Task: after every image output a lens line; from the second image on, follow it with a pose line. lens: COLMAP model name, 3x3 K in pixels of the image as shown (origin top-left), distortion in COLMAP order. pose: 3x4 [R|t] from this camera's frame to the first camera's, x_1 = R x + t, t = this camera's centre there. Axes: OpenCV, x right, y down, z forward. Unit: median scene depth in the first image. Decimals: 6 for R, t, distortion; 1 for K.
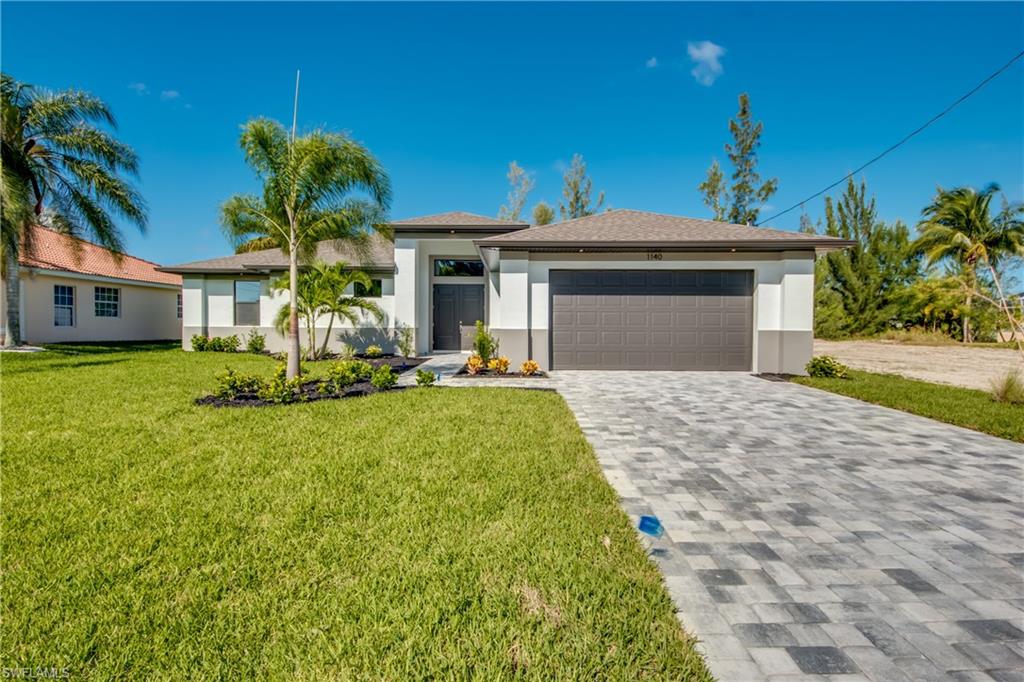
lens RADIAL K [[497.2, 0, 509.6], [0, 497.2, 336.0], [0, 0, 1]] dist [0.015673, -0.001221]
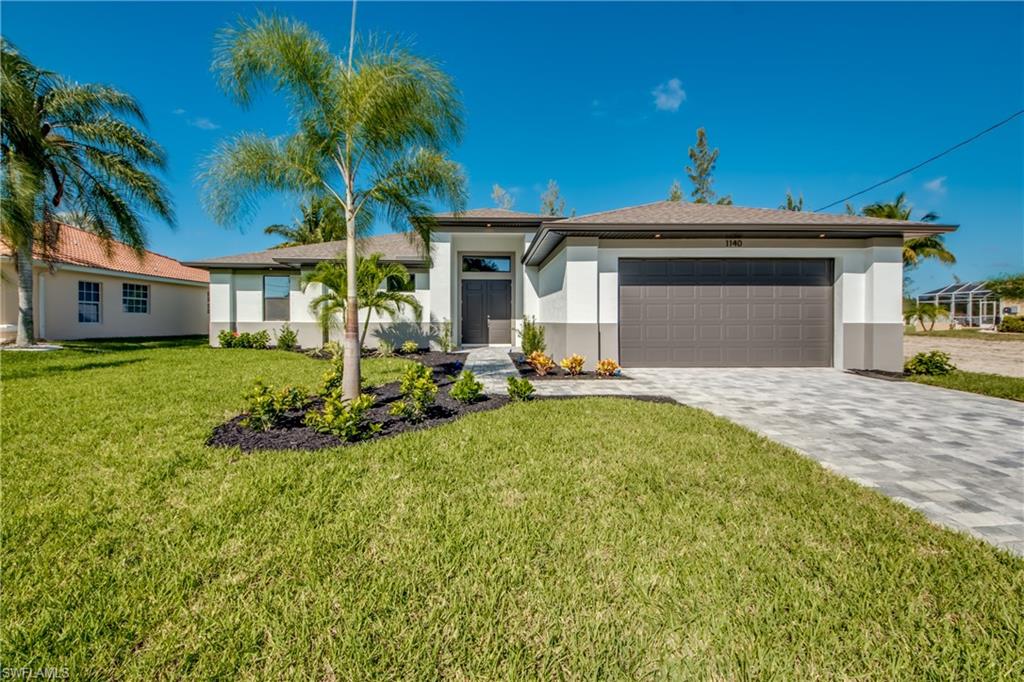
lens RADIAL K [[396.2, 0, 503.0], [0, 396.2, 323.4], [0, 0, 1]] dist [0.017472, -0.012779]
pose [[0.999009, -0.005647, 0.044154, -0.119977], [0.006172, 0.999912, -0.011753, -0.004121], [-0.044083, 0.012013, 0.998956, 0.205010]]
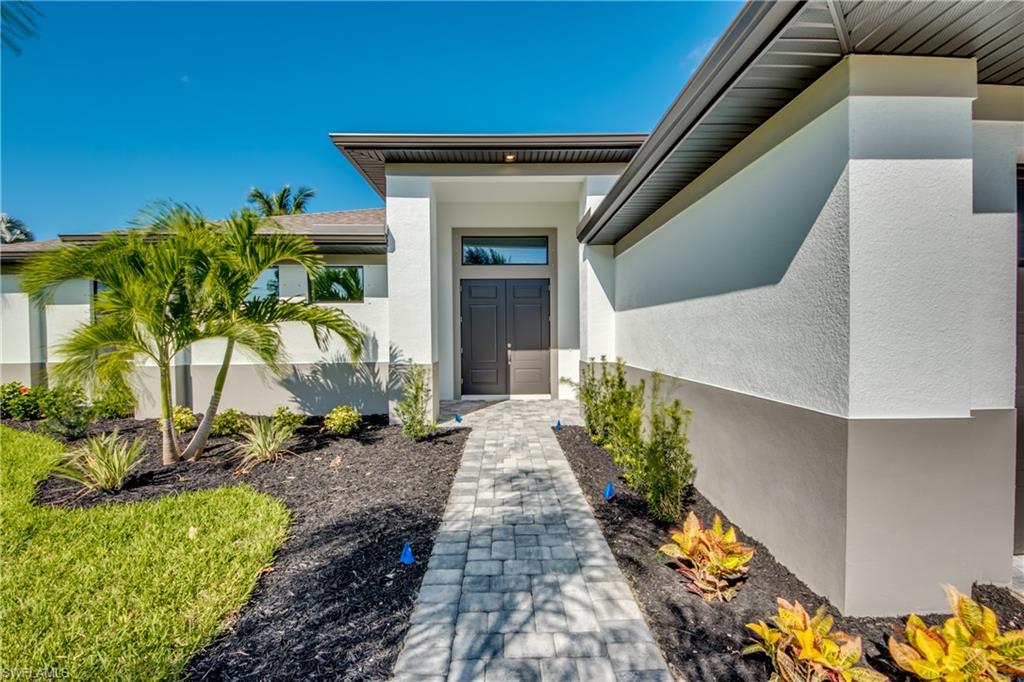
lens RADIAL K [[428.4, 0, 512.3], [0, 428.4, 337.1], [0, 0, 1]] dist [-0.000007, -0.002228]
pose [[0.999608, -0.016811, 0.022400, -0.121018], [0.017087, 0.999780, -0.012173, -0.035578], [-0.022190, 0.012551, 0.999675, 0.581369]]
